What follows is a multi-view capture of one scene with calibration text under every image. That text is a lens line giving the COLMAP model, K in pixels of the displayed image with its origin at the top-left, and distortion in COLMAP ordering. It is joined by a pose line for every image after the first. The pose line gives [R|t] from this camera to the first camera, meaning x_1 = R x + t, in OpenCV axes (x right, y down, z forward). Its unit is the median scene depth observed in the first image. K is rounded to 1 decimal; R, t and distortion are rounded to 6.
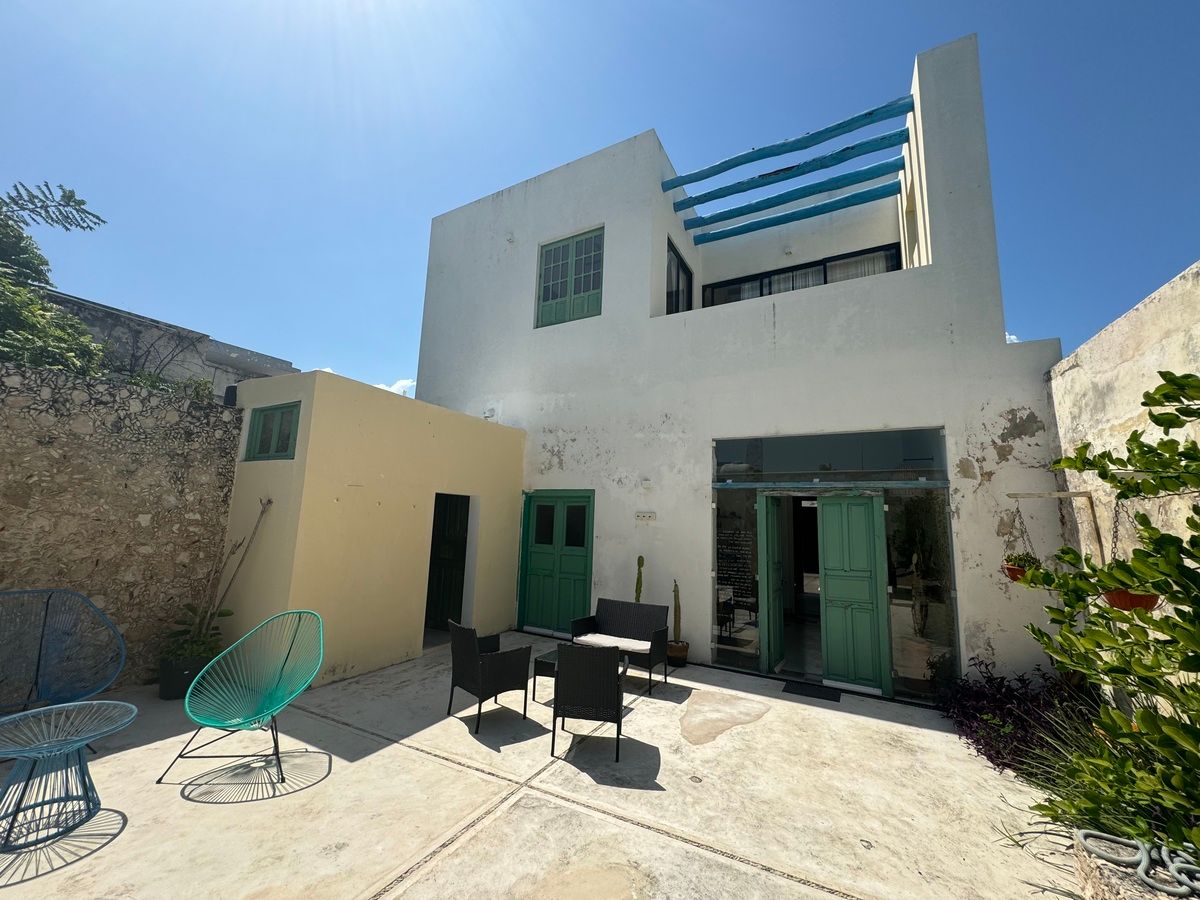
lens RADIAL K [[479.7, 0, 597.7], [0, 479.7, 449.7], [0, 0, 1]] dist [-0.002504, 0.000229]
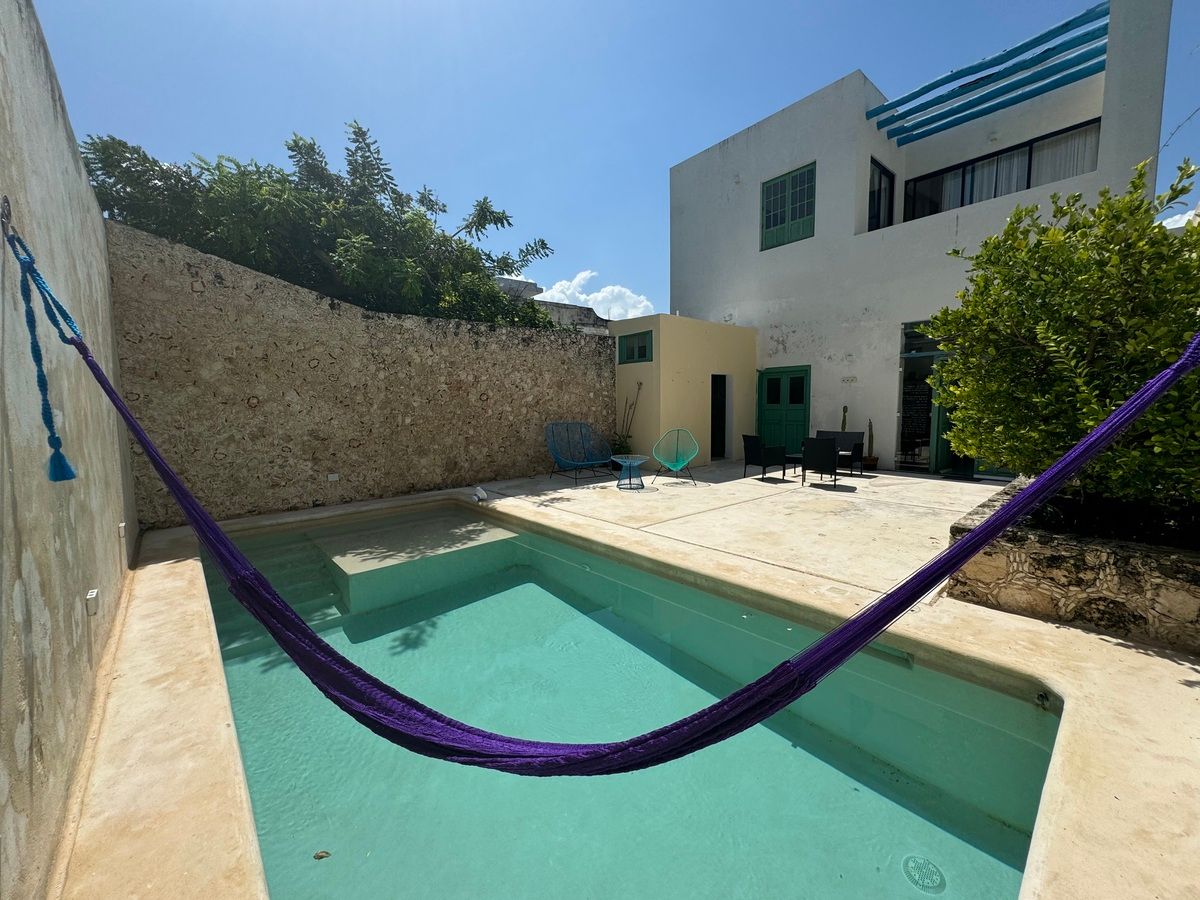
lens RADIAL K [[479.7, 0, 596.2], [0, 479.7, 449.2], [0, 0, 1]] dist [-0.002504, 0.000229]
pose [[0.930467, -0.014033, -0.366106, -0.078679], [0.101766, 0.969843, 0.221468, -0.056190], [0.351957, -0.243326, 0.903836, -0.601319]]
